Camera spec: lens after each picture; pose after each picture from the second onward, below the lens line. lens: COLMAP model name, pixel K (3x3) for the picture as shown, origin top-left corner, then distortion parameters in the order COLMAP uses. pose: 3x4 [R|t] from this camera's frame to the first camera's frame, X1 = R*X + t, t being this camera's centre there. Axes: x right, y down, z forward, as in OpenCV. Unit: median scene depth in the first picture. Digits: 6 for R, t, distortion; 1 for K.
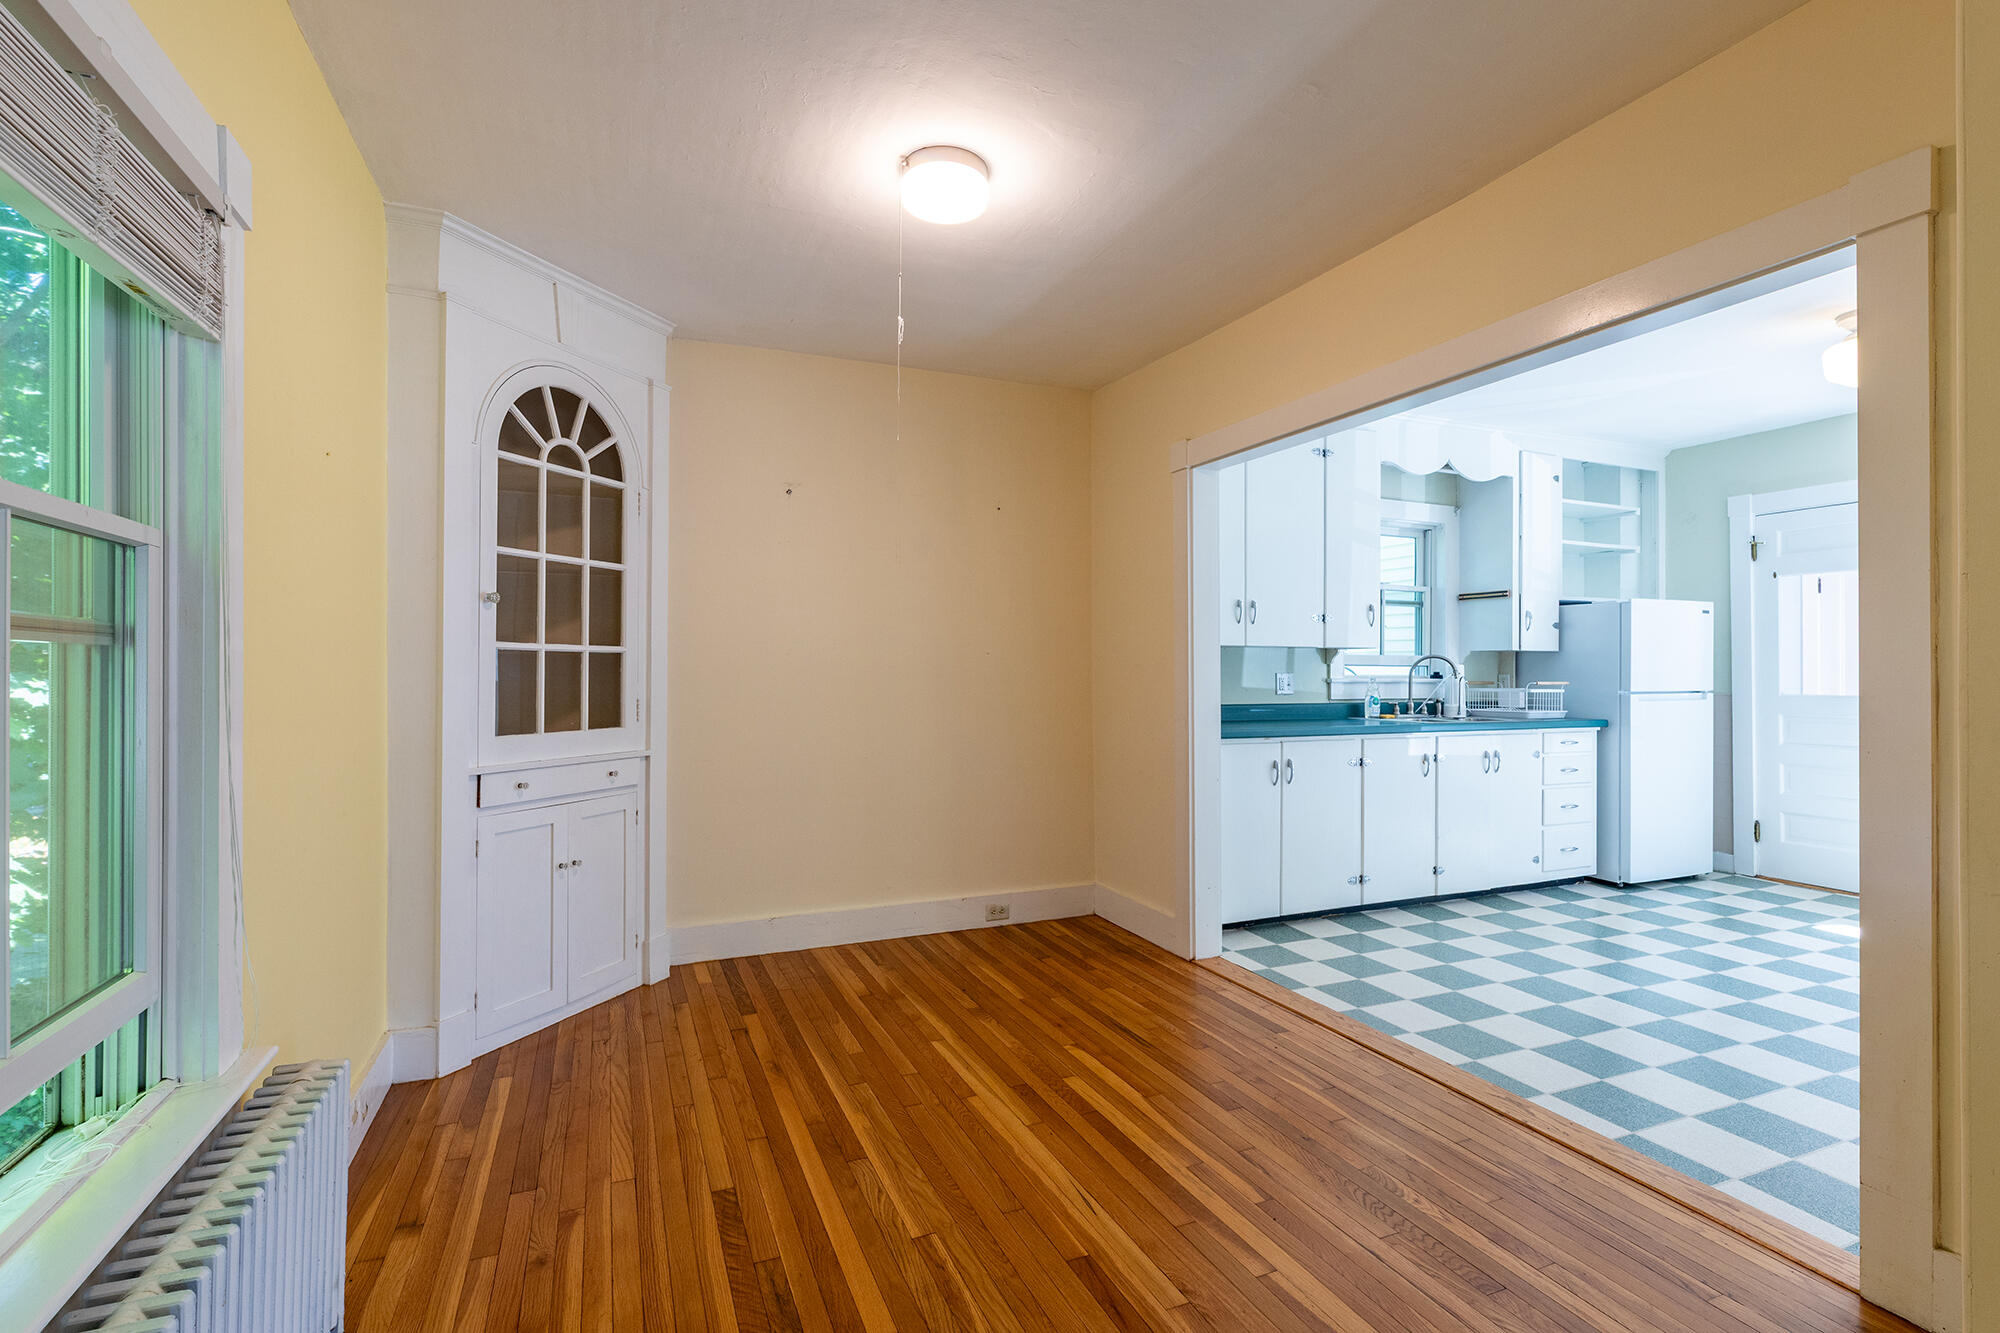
lens RADIAL K [[917.4, 0, 997.0], [0, 917.4, 661.4], [0, 0, 1]] dist [-0.001083, -0.000555]
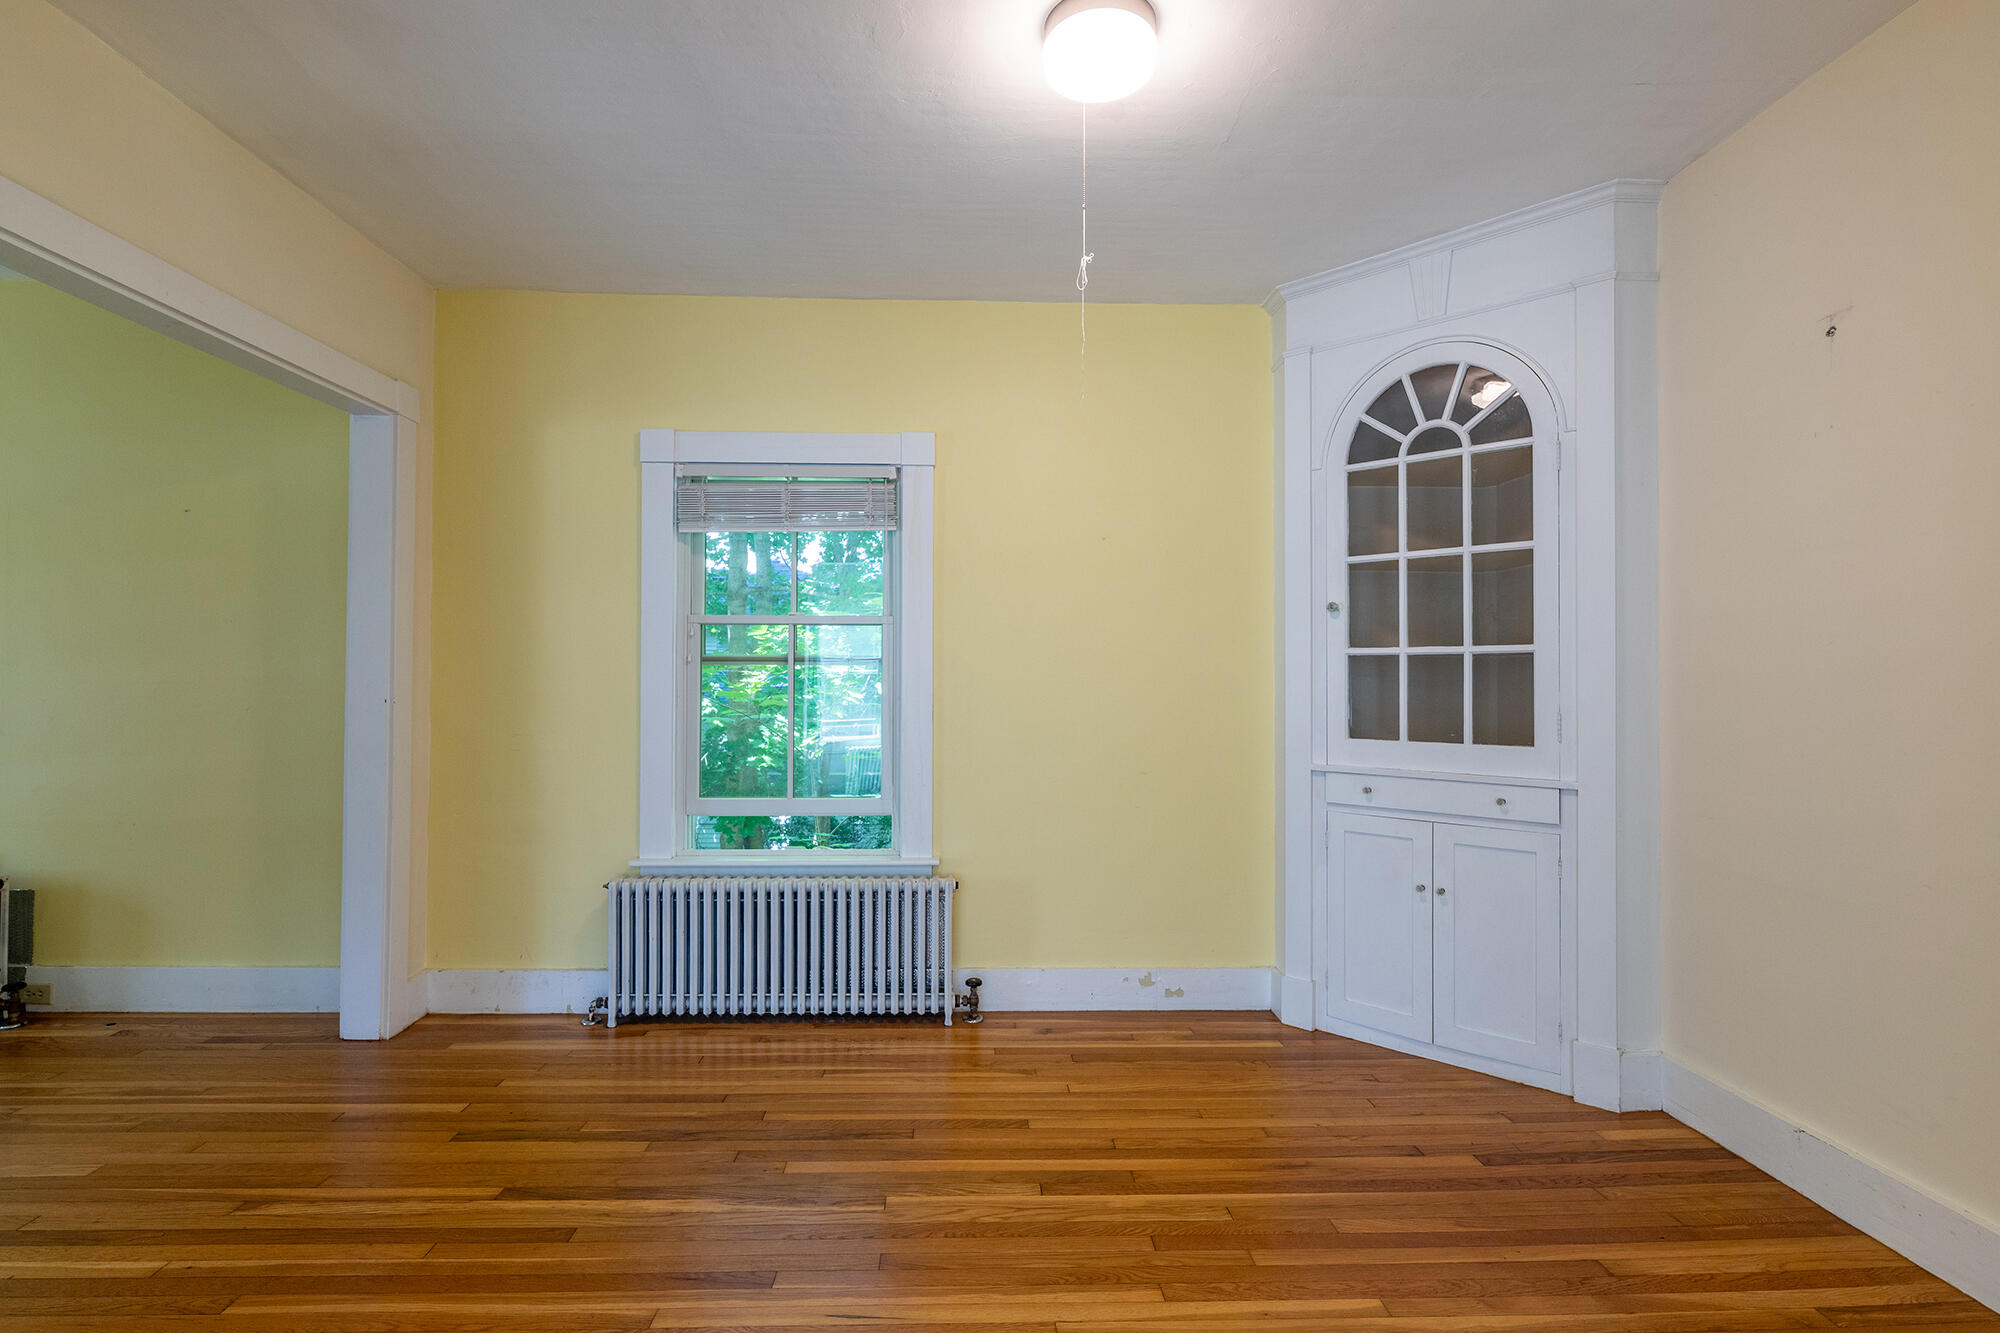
lens RADIAL K [[917.4, 0, 990.1], [0, 917.4, 671.1], [0, 0, 1]] dist [-0.001083, -0.000555]
pose [[-0.353197, -0.012603, -0.935464, 0.342776], [0.005380, 0.999865, -0.015502, 0.011299], [0.935534, -0.010508, -0.353082, 0.585304]]
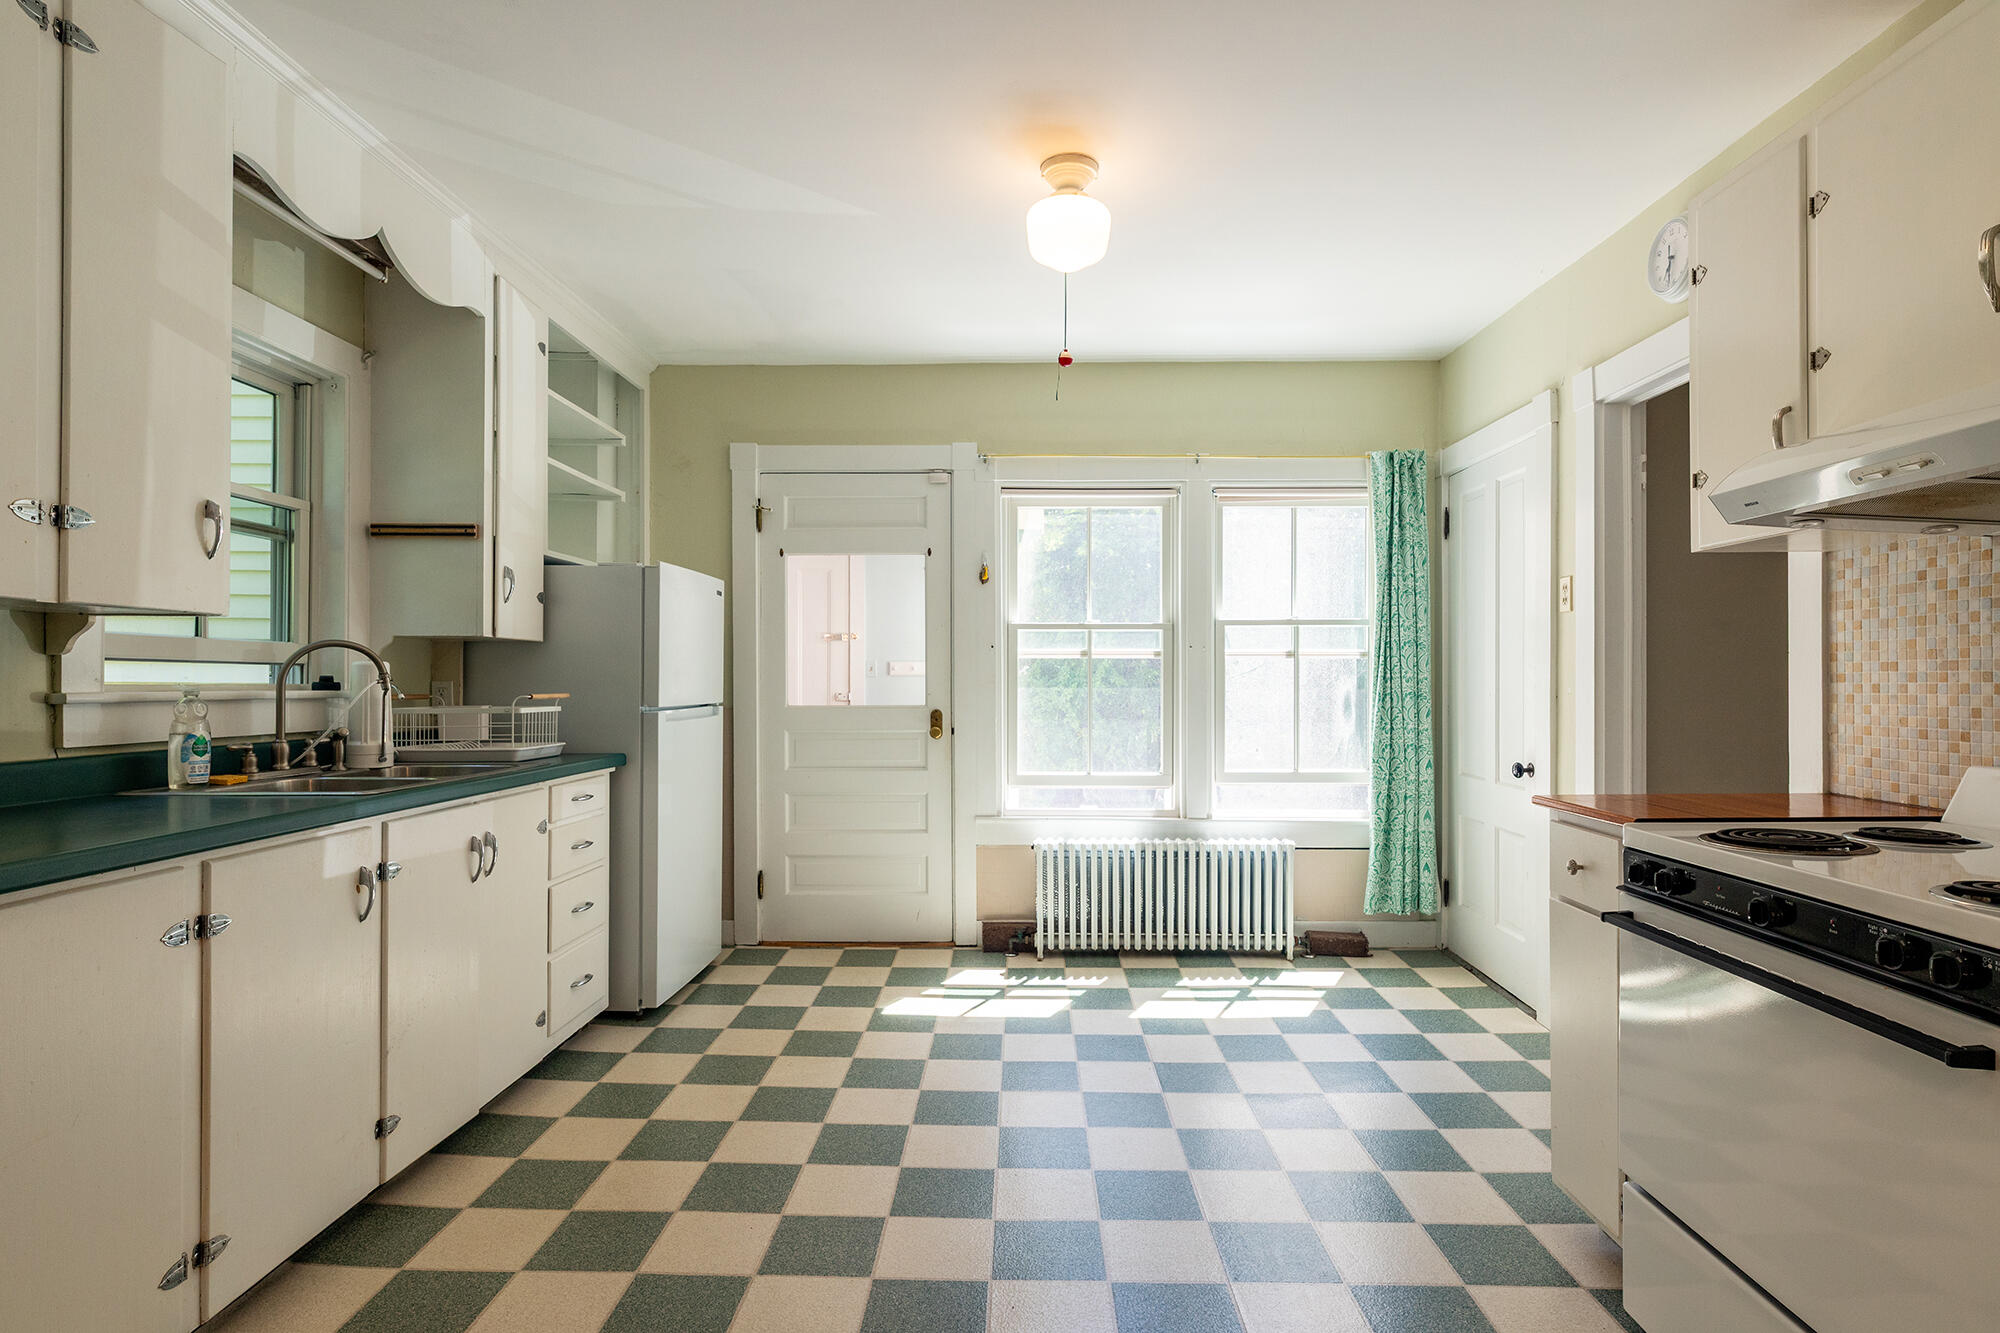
lens RADIAL K [[1011.7, 0, 1010.7], [0, 1011.7, 684.4], [0, 0, 1]] dist [0.002480, 0.001217]
pose [[0.400452, -0.005341, 0.916302, 0.142235], [-0.009938, 0.999899, 0.010172, 0.007273], [-0.916264, -0.013180, 0.400359, 0.487771]]
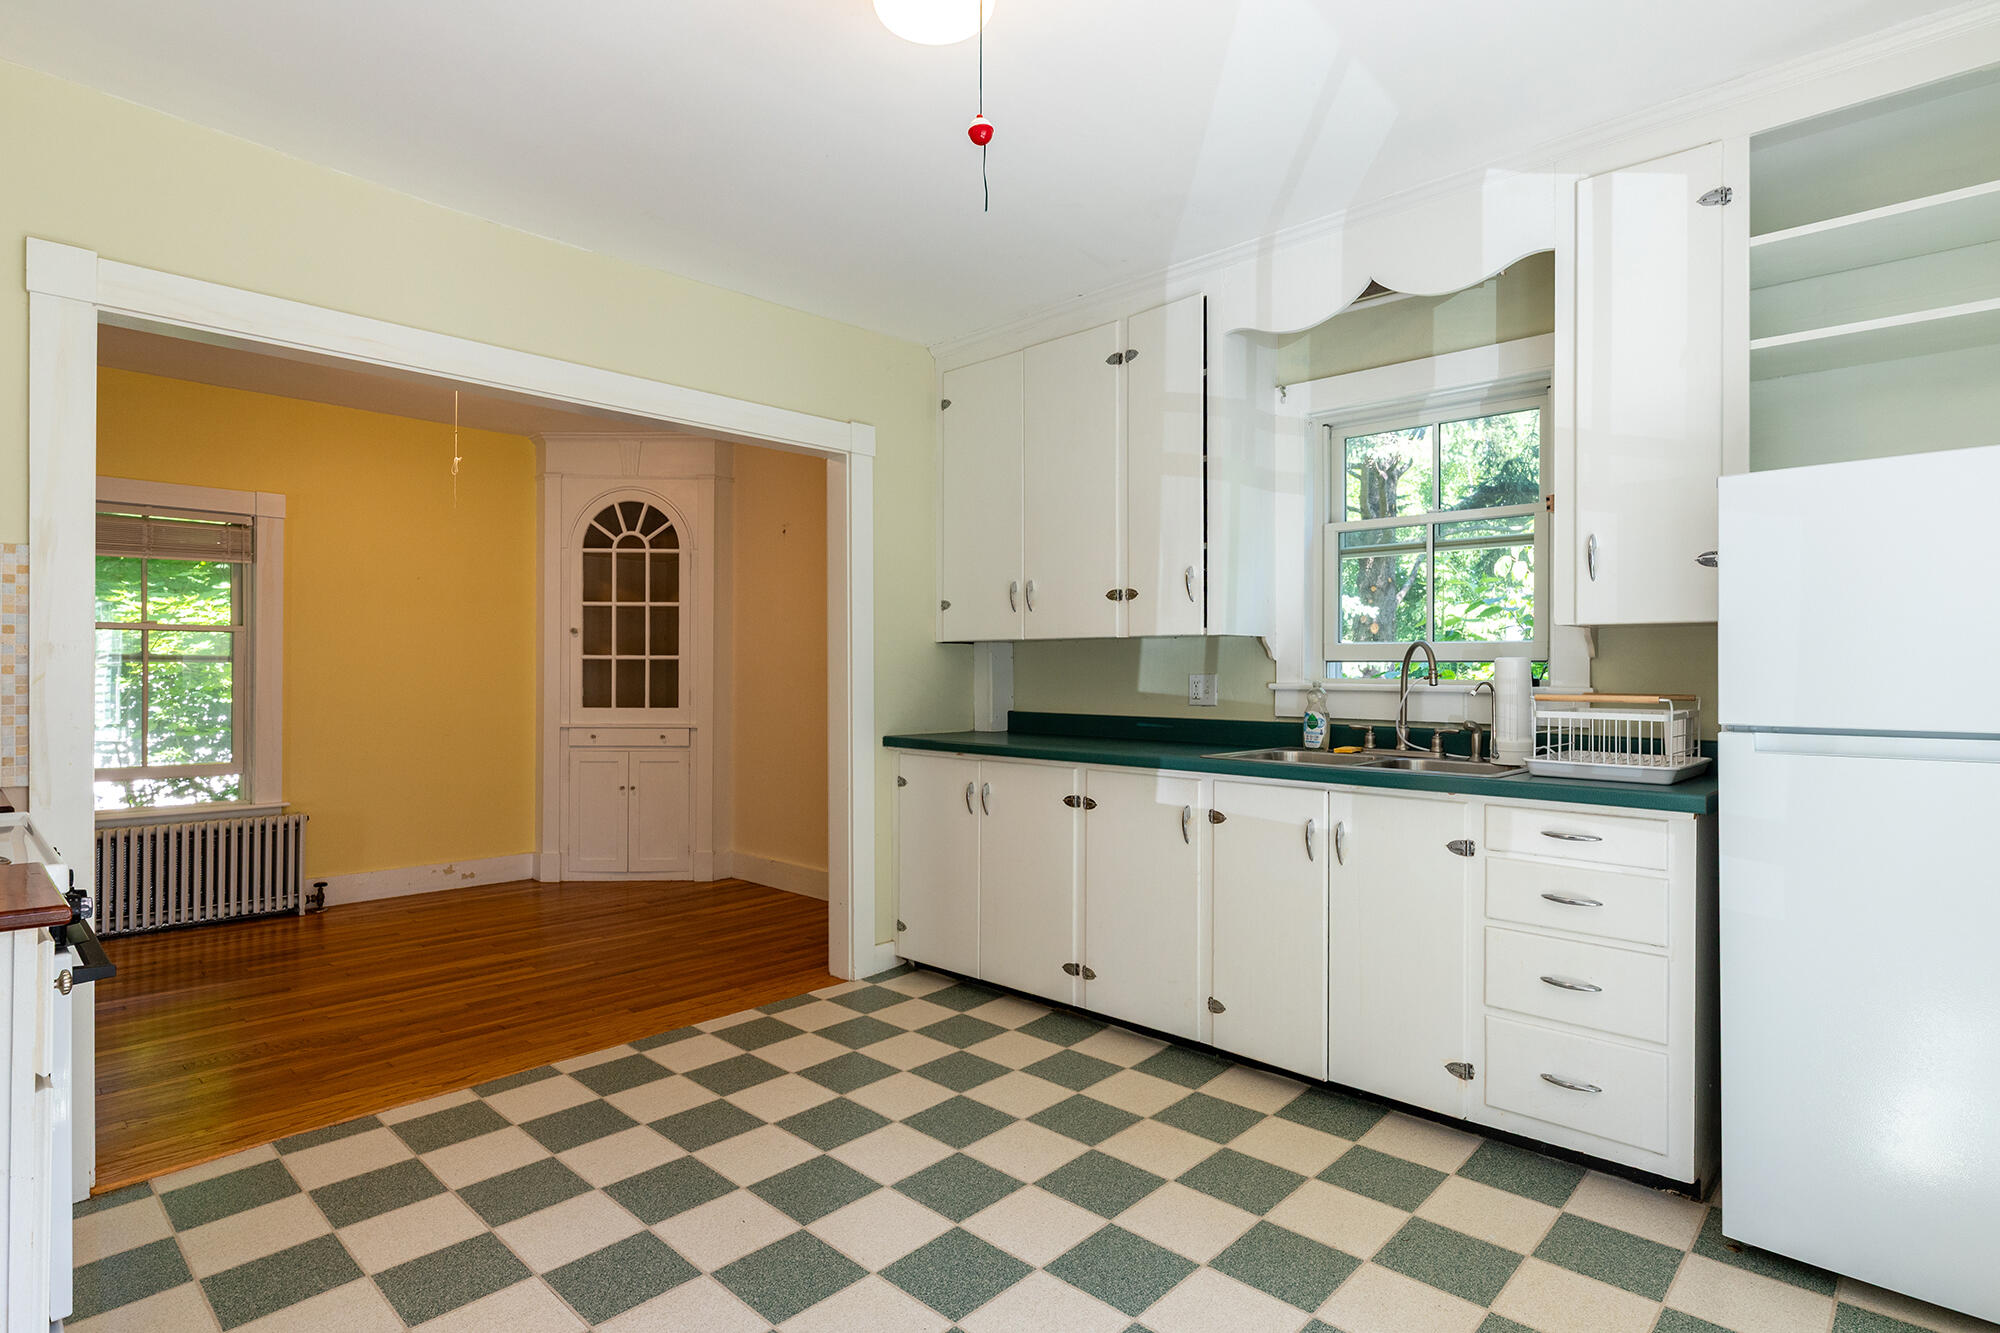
lens RADIAL K [[1011.7, 0, 978.7], [0, 1011.7, 660.1], [0, 0, 1]] dist [0.002480, 0.001217]
pose [[0.395549, -0.012157, -0.918364, 0.940167], [0.007163, 0.999923, -0.010151, 0.008683], [0.918417, -0.002563, 0.395606, 0.550209]]
